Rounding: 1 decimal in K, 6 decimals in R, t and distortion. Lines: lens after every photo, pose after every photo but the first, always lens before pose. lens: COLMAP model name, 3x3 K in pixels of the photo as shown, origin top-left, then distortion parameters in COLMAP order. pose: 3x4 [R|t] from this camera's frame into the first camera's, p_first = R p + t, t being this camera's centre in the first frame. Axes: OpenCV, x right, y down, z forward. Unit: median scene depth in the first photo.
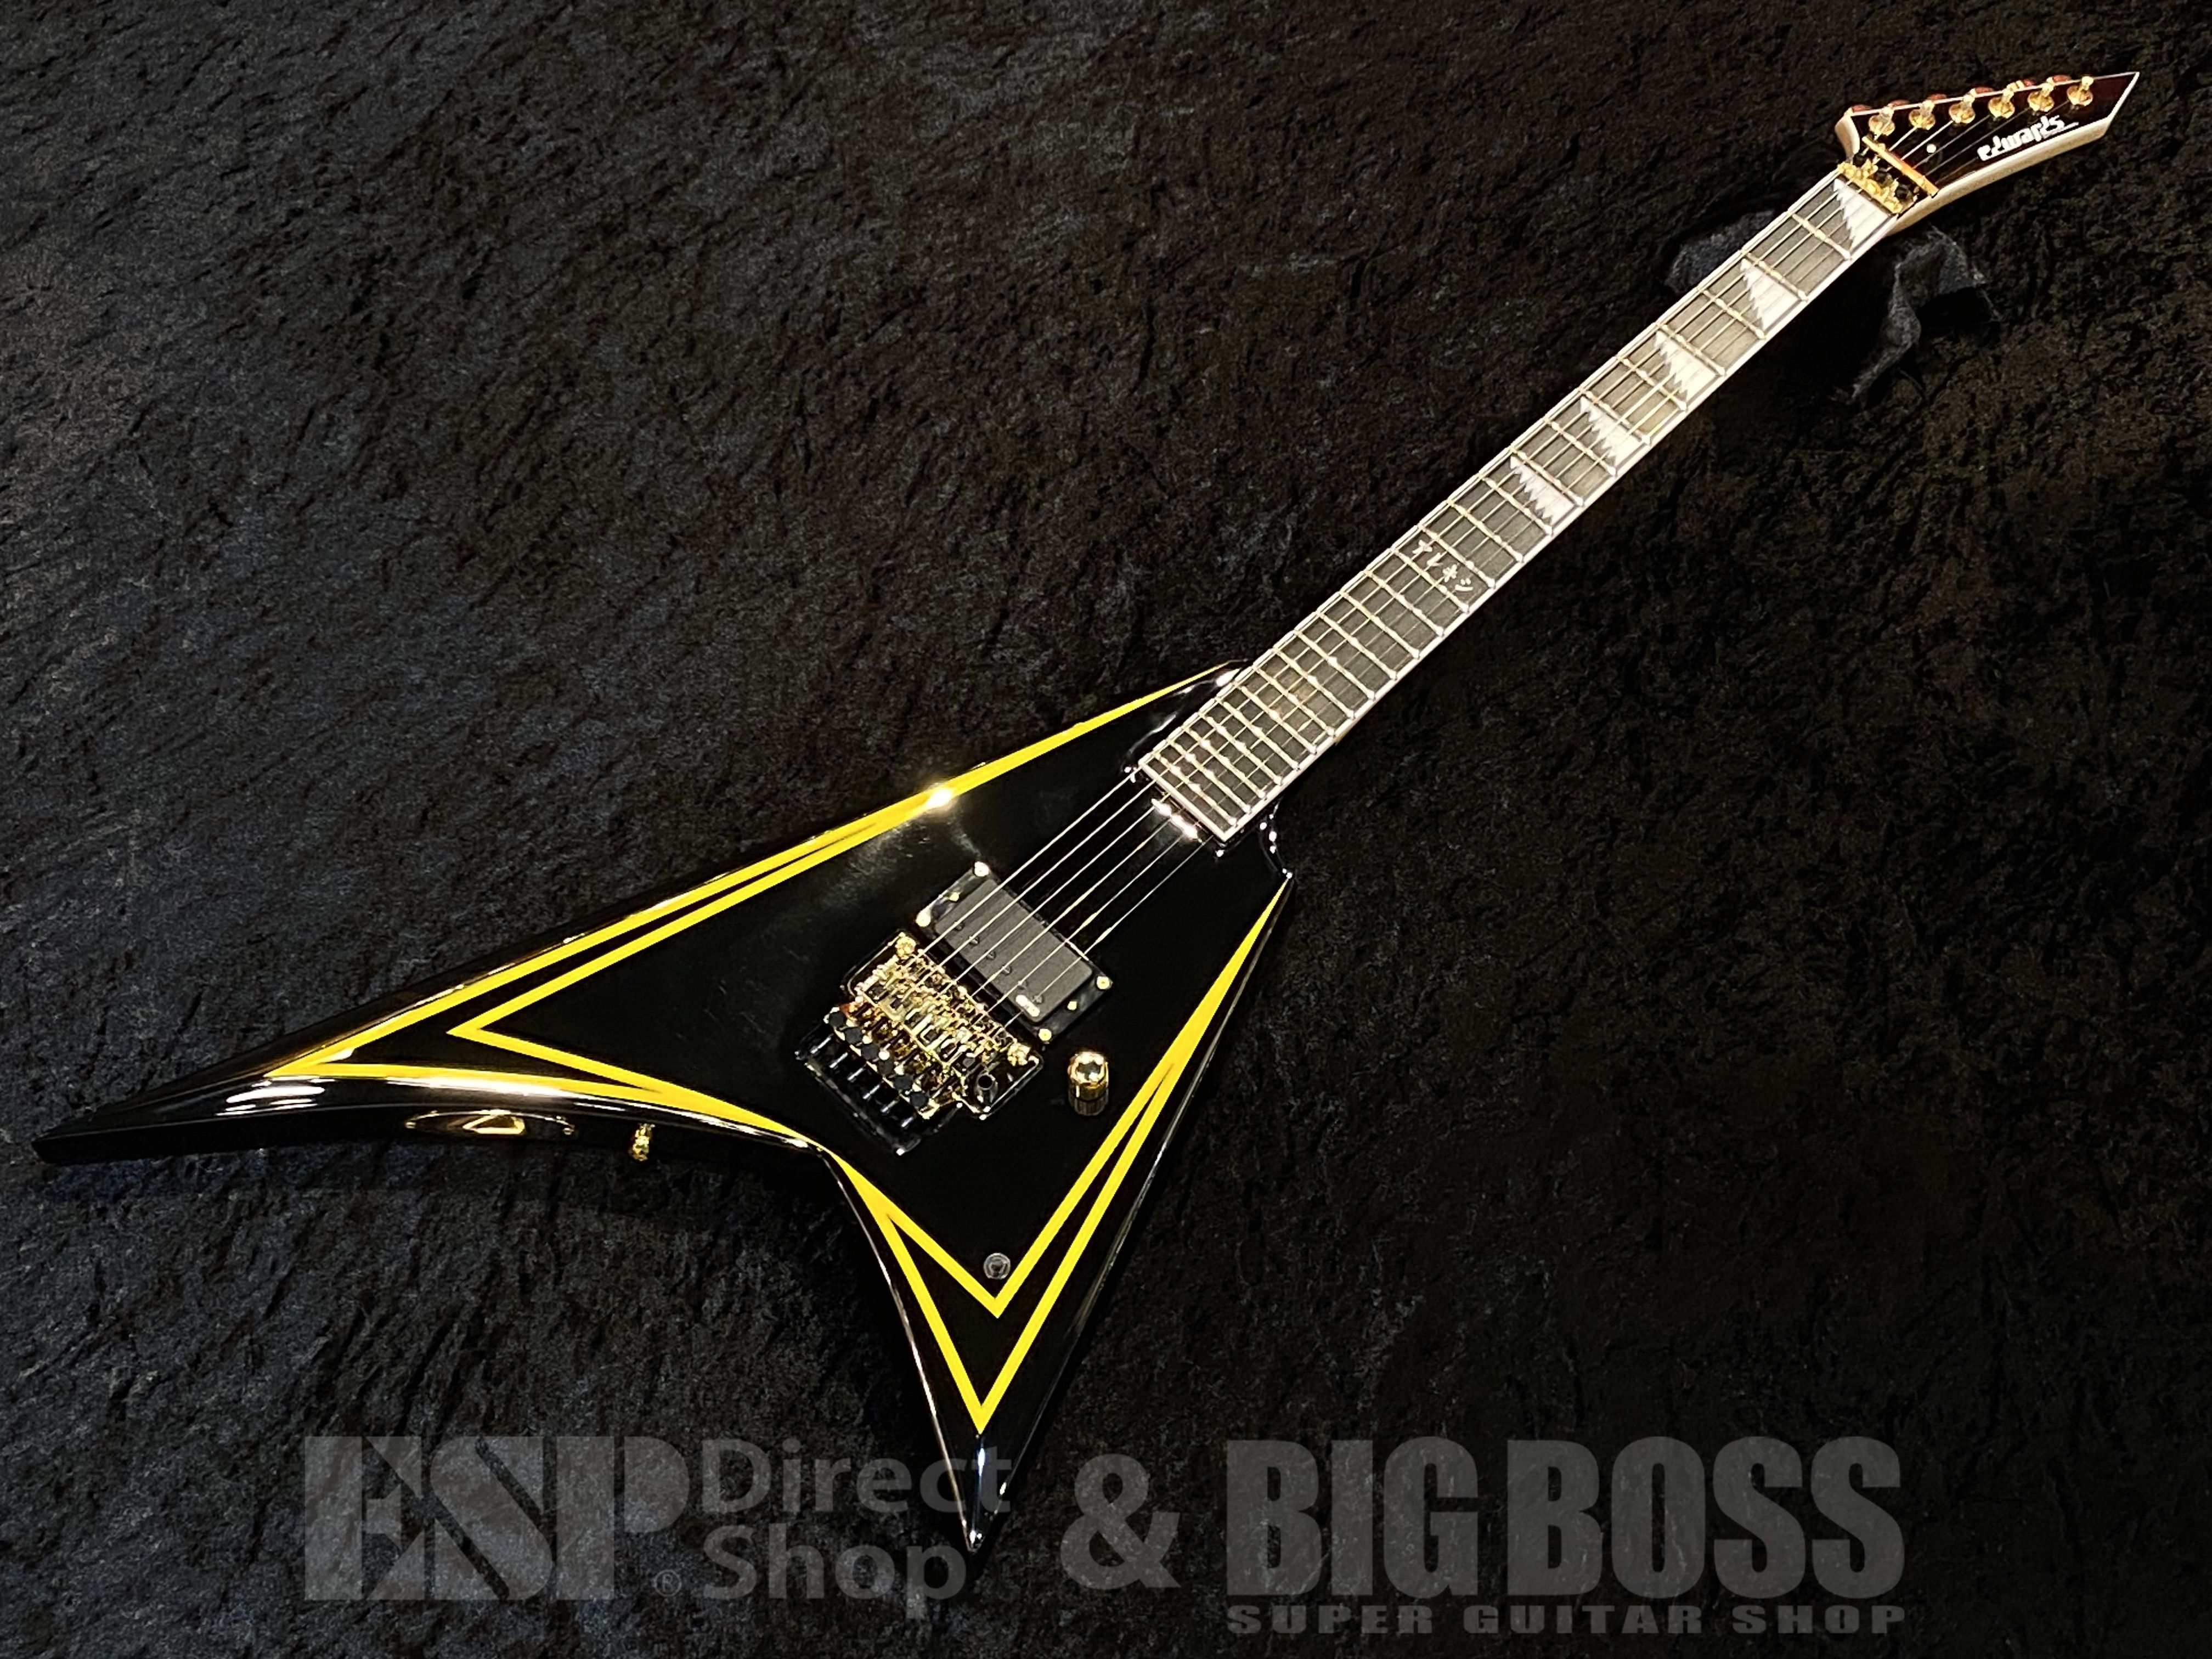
lens RADIAL K [[3208.4, 0, 1156.1], [0, 3208.4, 749.2], [0, 0, 1]] dist [0.142985, -0.504099]
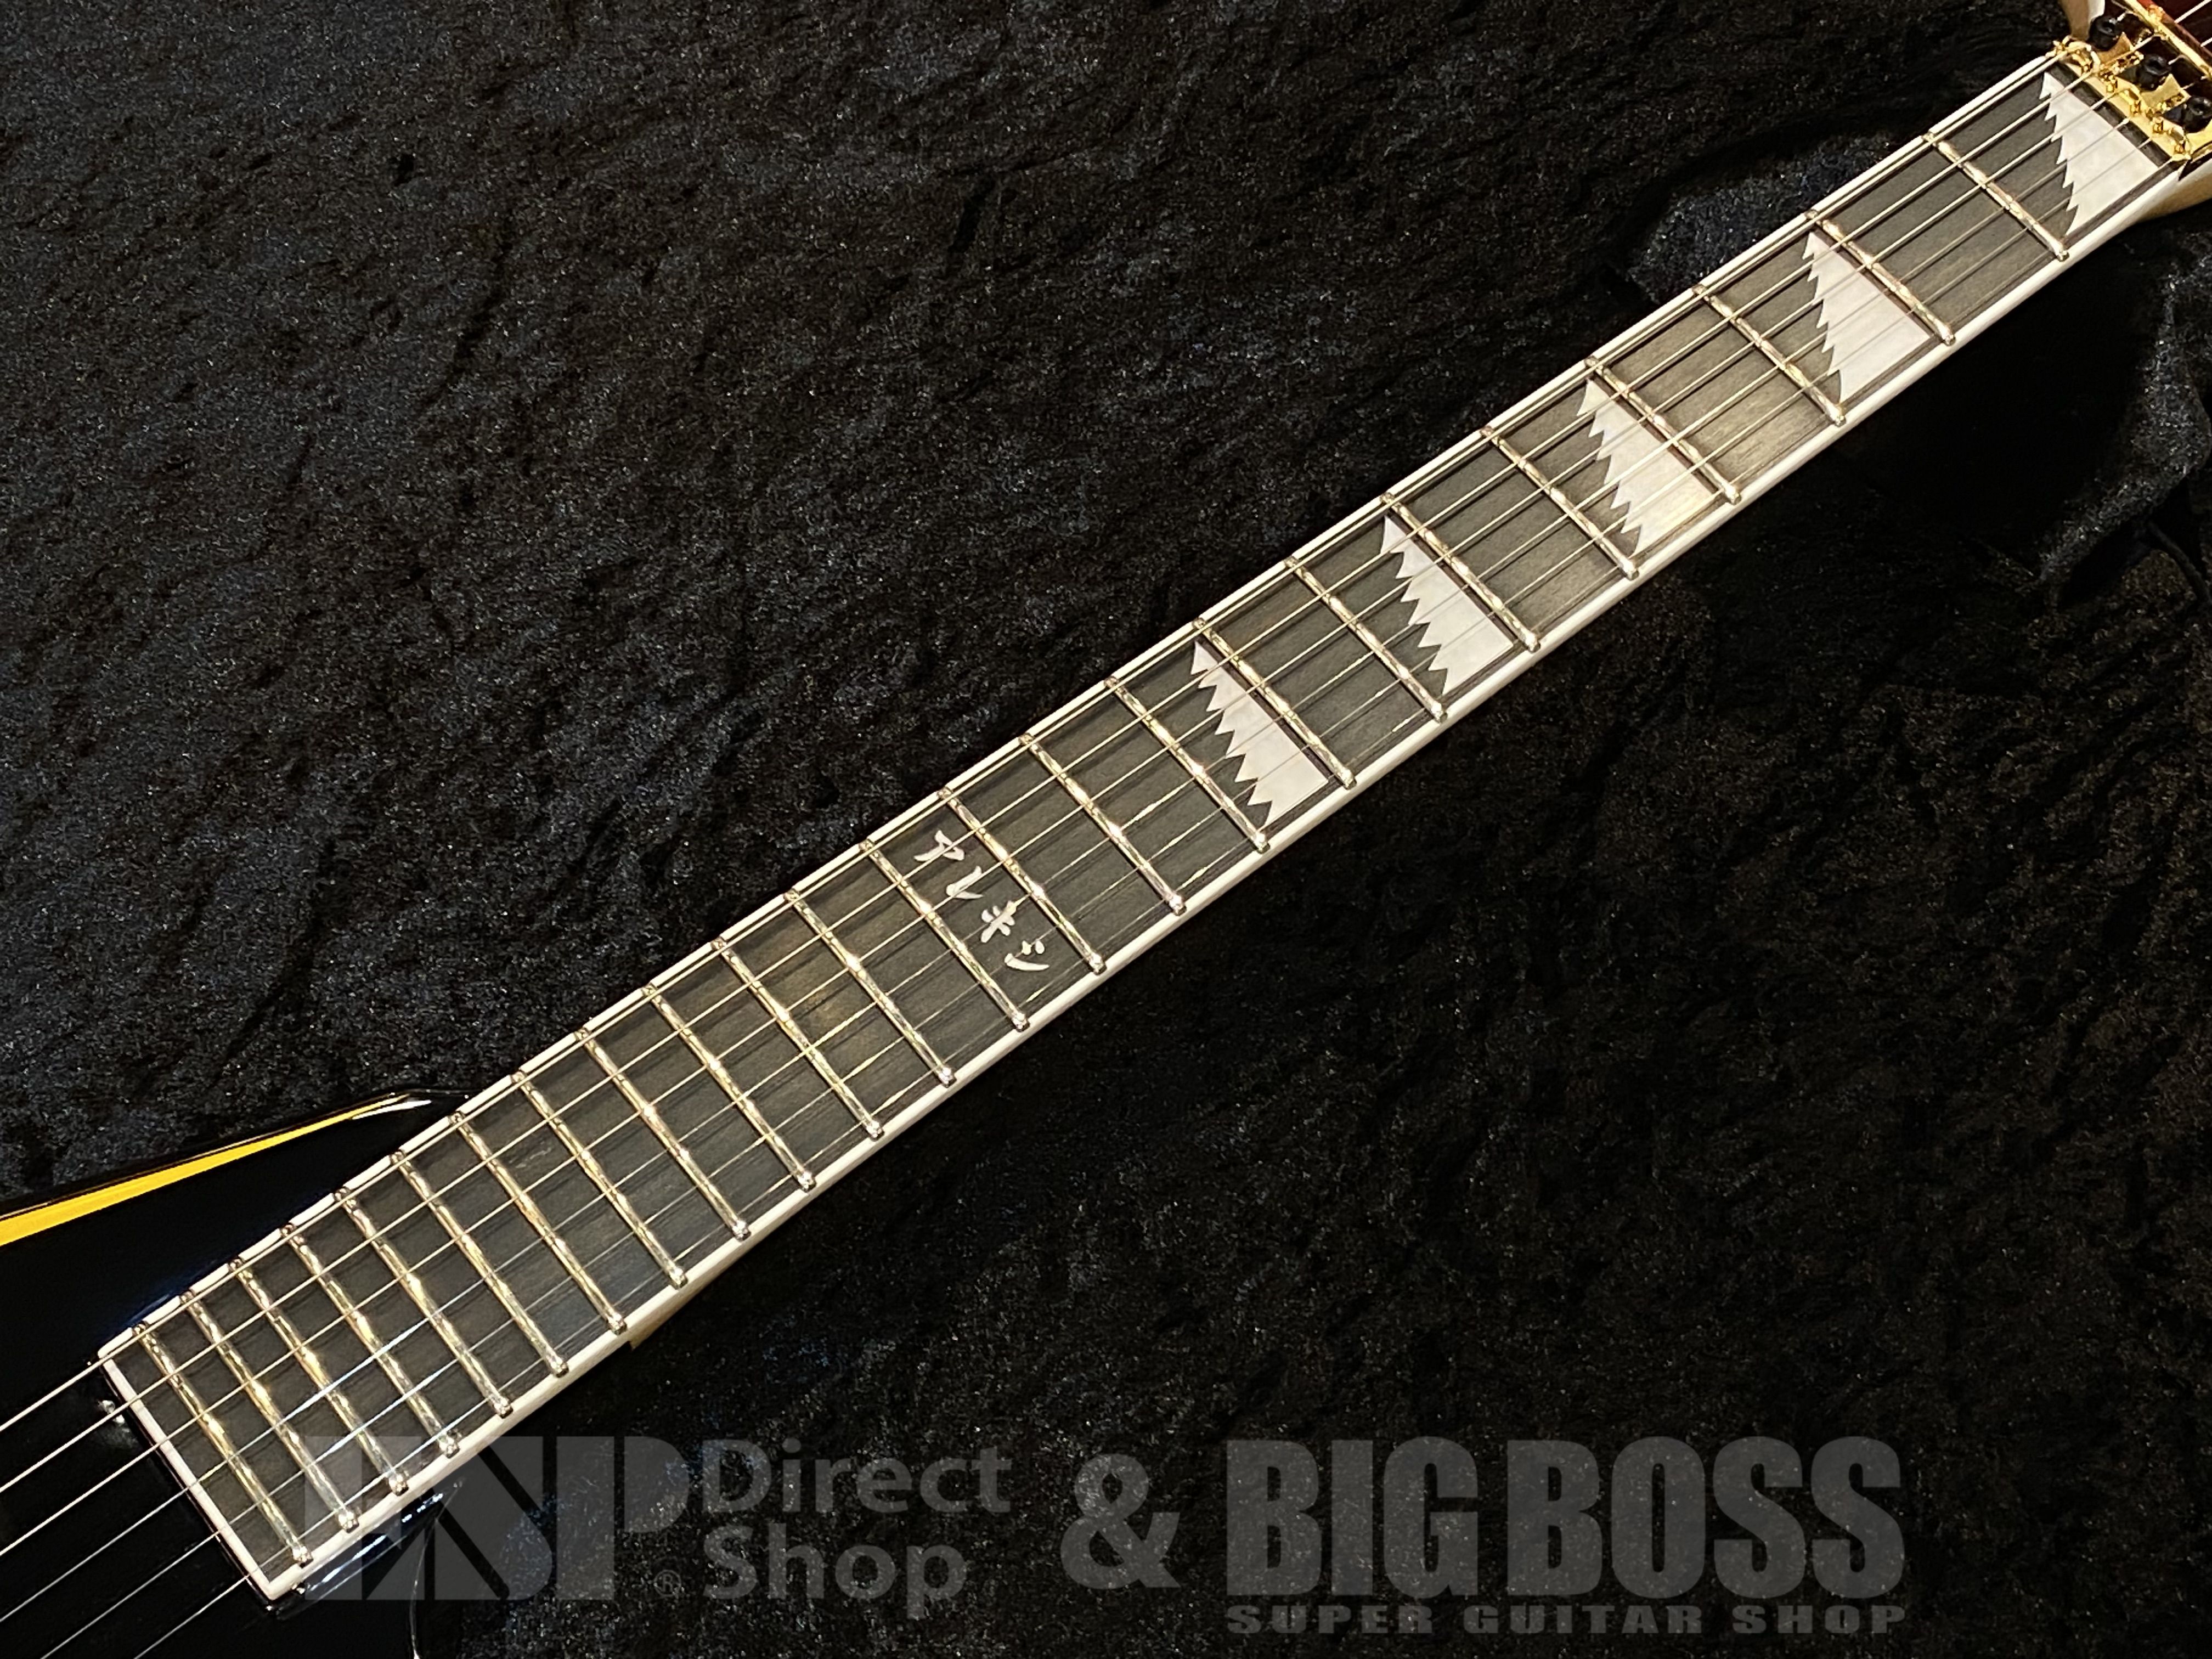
lens RADIAL K [[3515.4, 0, 1106.0], [0, 3515.4, 829.5], [0, 0, 1]] dist [0.238257, -0.956857]
pose [[0.994839, 0.100043, -0.016949, 0.114357], [-0.100166, 0.994949, -0.006590, -0.066432], [0.016204, 0.008254, 0.999835, 0.577339]]
